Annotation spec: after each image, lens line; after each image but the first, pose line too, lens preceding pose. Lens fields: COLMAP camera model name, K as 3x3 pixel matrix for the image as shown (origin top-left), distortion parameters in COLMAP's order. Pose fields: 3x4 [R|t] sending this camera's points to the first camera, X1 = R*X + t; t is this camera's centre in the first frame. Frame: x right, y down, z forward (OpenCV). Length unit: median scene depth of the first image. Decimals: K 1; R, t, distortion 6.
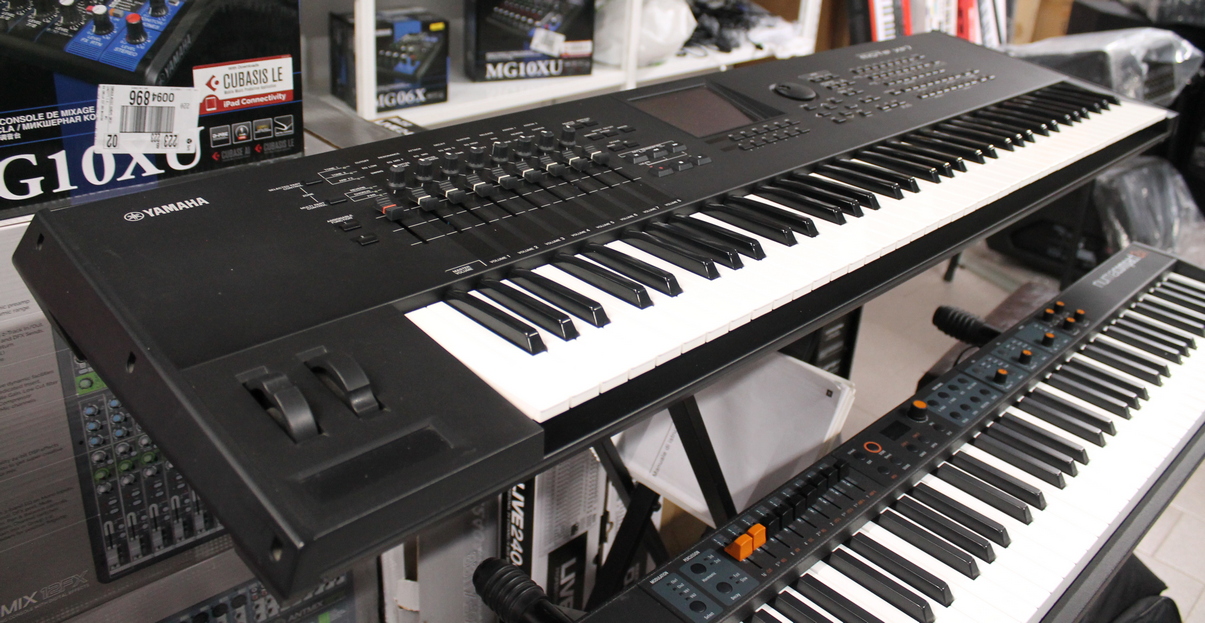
lens RADIAL K [[884.9, 0, 602.5], [0, 884.9, 311.5], [0, 0, 1]] dist [-0.112765, -0.002378]
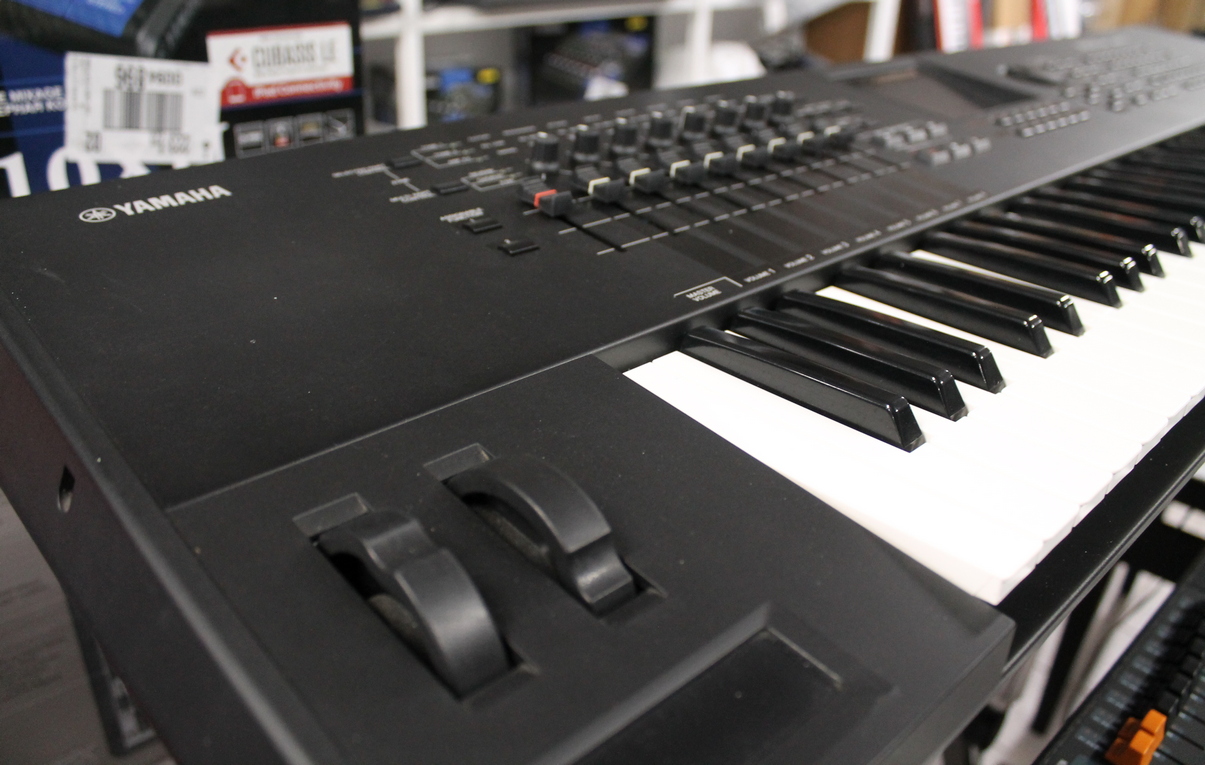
lens RADIAL K [[858.6, 0, 603.9], [0, 858.6, 434.6], [0, 0, 1]] dist [-0.093215, 0.003256]
pose [[0.999234, -0.018545, -0.034457, -0.187197], [0.020413, 0.998296, 0.054671, 0.008629], [0.033385, -0.055332, 0.997910, 0.432154]]
